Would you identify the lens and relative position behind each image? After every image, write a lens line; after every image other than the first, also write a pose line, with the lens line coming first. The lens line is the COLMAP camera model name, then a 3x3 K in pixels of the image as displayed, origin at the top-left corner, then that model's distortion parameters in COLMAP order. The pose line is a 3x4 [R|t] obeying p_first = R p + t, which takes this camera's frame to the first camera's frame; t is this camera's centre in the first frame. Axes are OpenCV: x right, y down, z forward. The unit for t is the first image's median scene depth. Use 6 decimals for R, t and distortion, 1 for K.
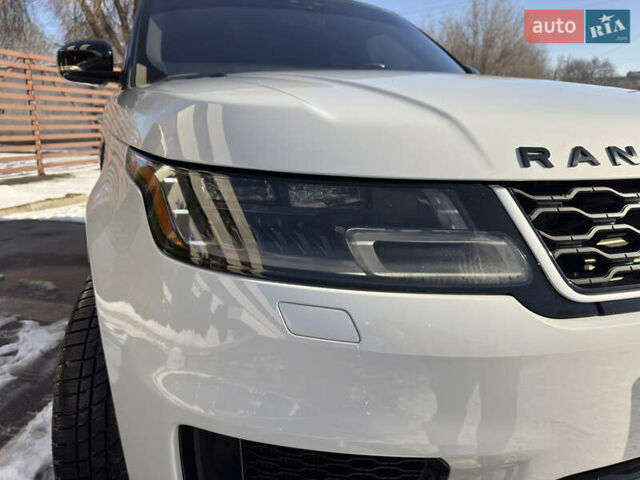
lens RADIAL K [[446.2, 0, 324.4], [0, 446.2, 237.6], [0, 0, 1]] dist [0.059538, -0.076436]
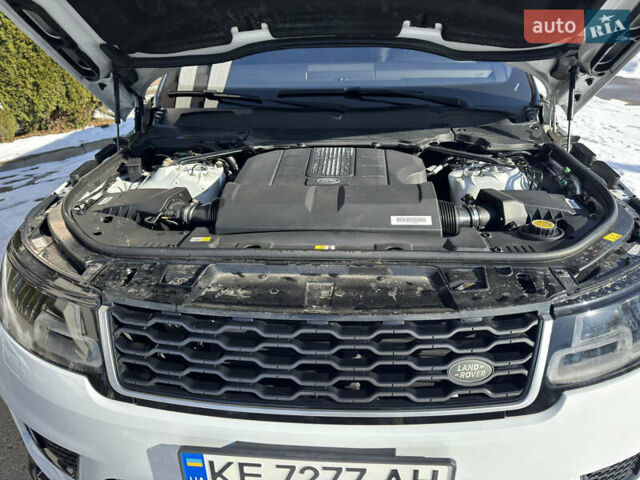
lens RADIAL K [[446.2, 0, 324.4], [0, 446.2, 237.6], [0, 0, 1]] dist [0.059538, -0.076436]
pose [[0.880659, 0.197503, -0.430618, 0.251047], [-0.082093, 0.958824, 0.271877, -0.124669], [0.466583, -0.204080, 0.860611, 0.009148]]
